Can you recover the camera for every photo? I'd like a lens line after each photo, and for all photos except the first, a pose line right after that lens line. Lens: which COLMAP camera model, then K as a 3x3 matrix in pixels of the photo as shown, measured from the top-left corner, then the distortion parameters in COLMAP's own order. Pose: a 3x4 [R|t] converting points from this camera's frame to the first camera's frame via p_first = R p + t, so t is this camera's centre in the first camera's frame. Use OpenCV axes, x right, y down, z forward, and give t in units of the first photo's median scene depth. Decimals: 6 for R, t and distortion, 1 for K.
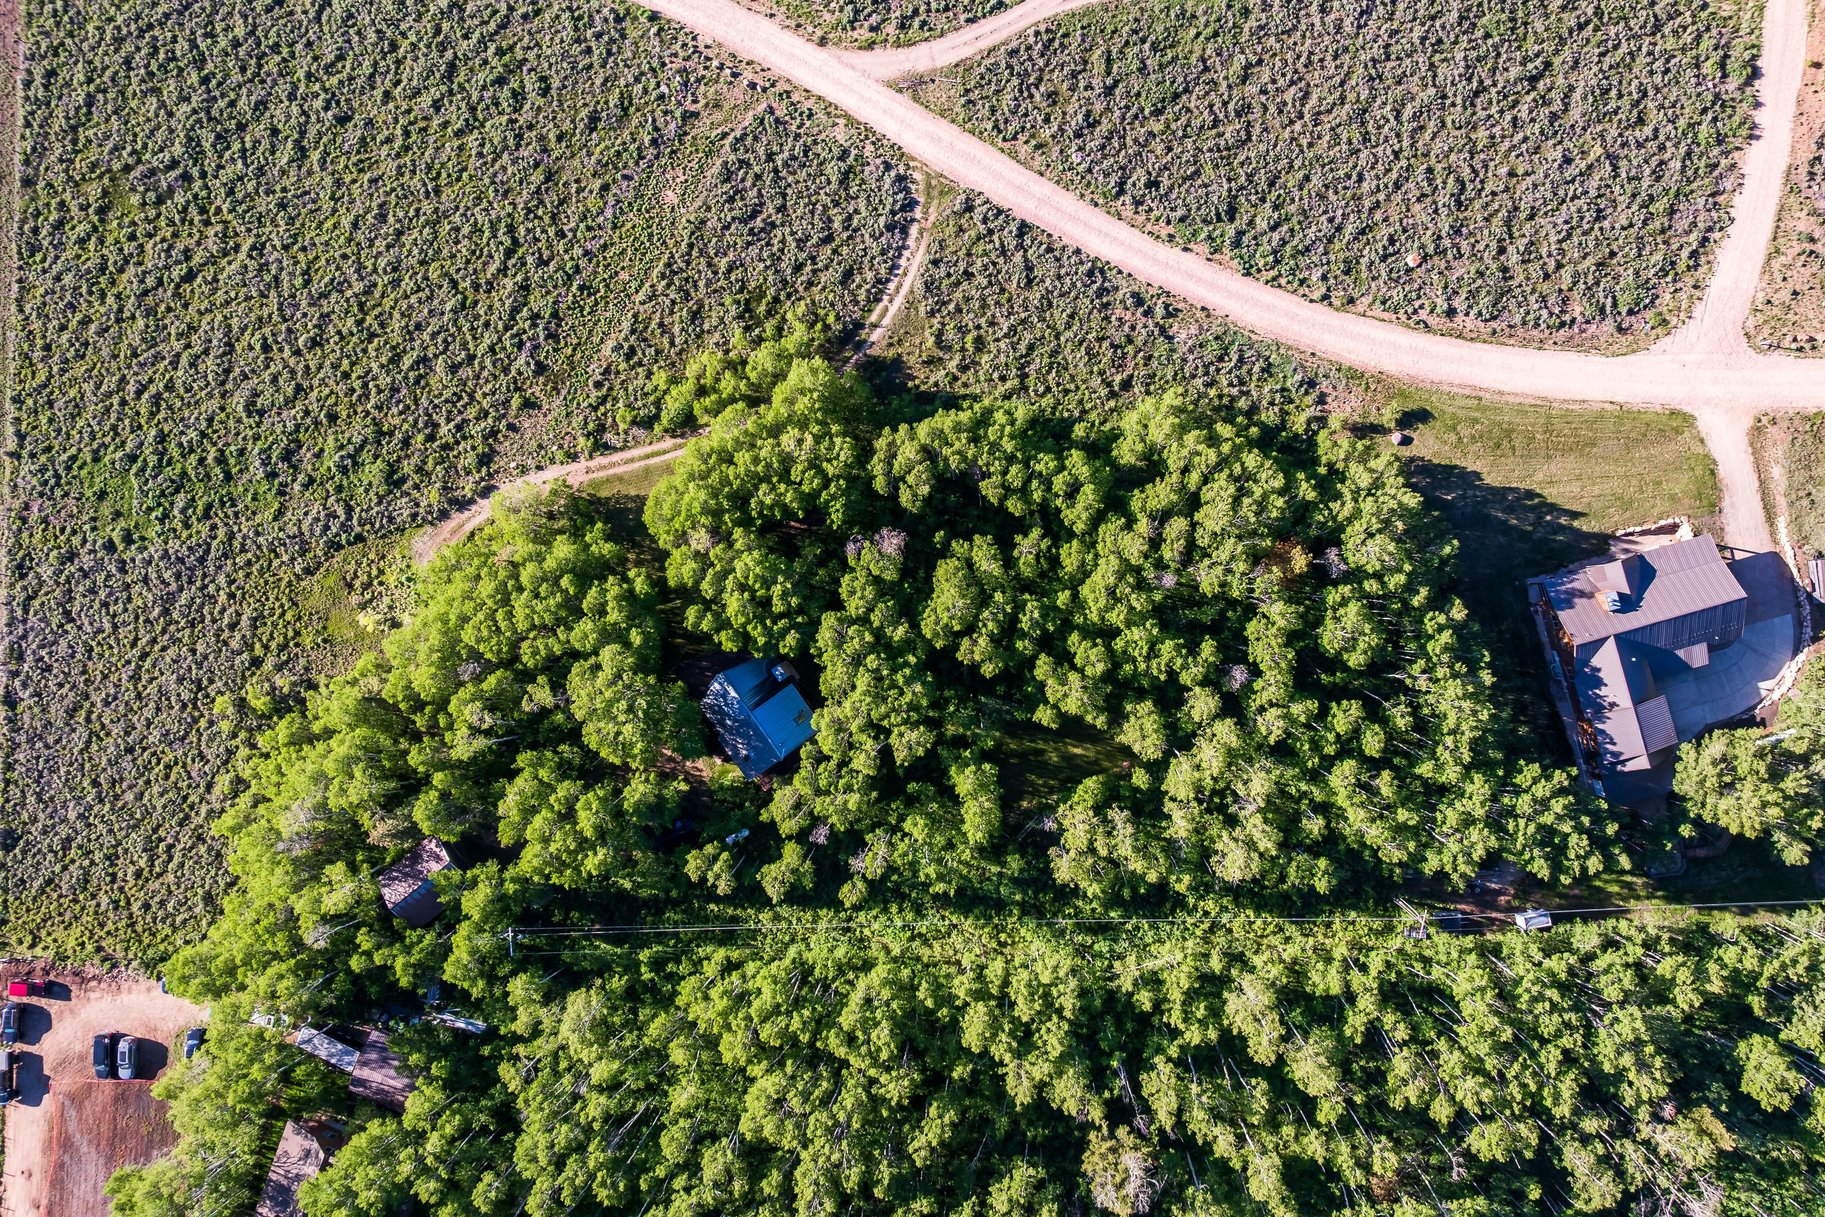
lens RADIAL K [[1372.4, 0, 912.5], [0, 1372.4, 608.5], [0, 0, 1]] dist [-0.031754, -0.004847]
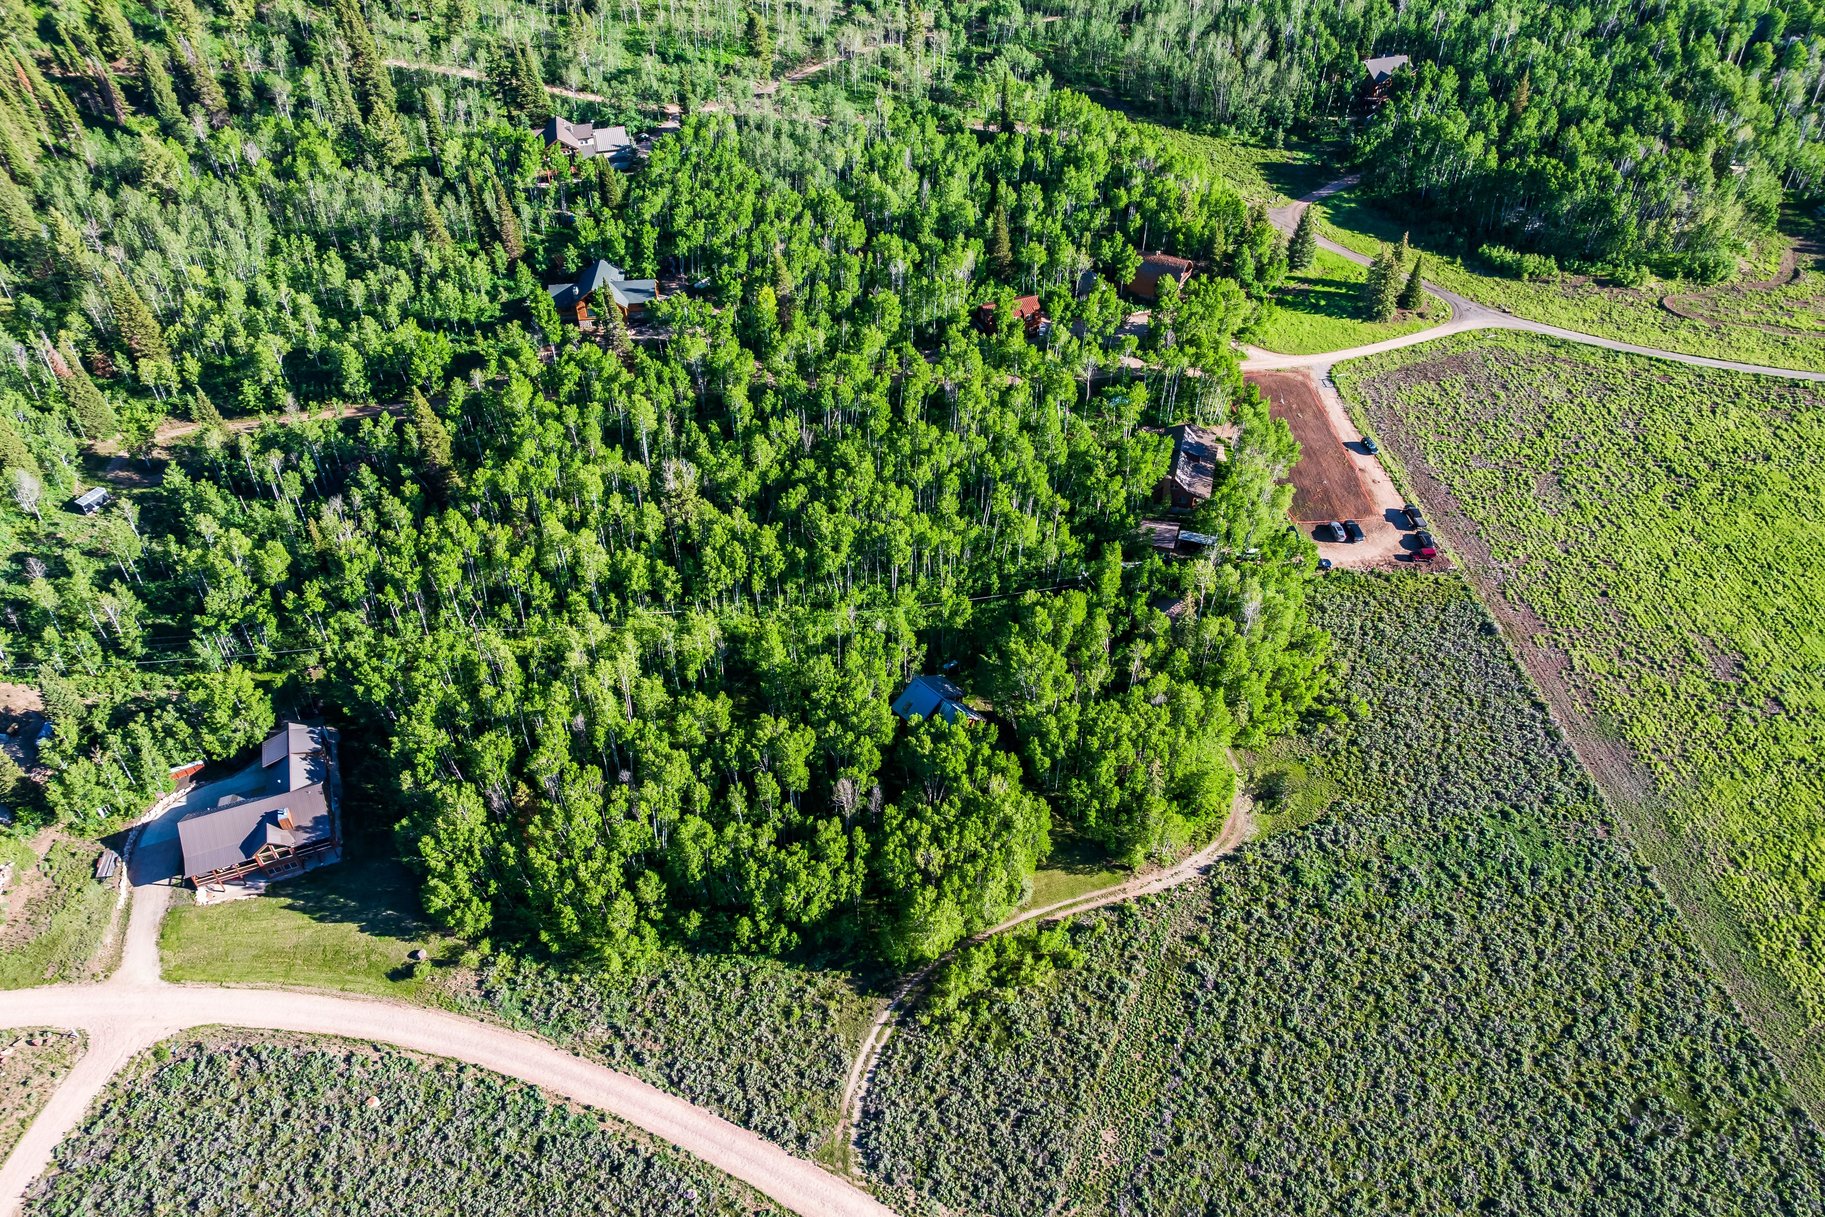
lens RADIAL K [[1372.4, 0, 912.5], [0, 1372.4, 608.5], [0, 0, 1]] dist [-0.031754, -0.004847]
pose [[-0.992470, 0.119813, -0.025475, -0.060083], [-0.093195, -0.603625, 0.791803, -0.863831], [0.079491, 0.788214, 0.610246, 0.096494]]
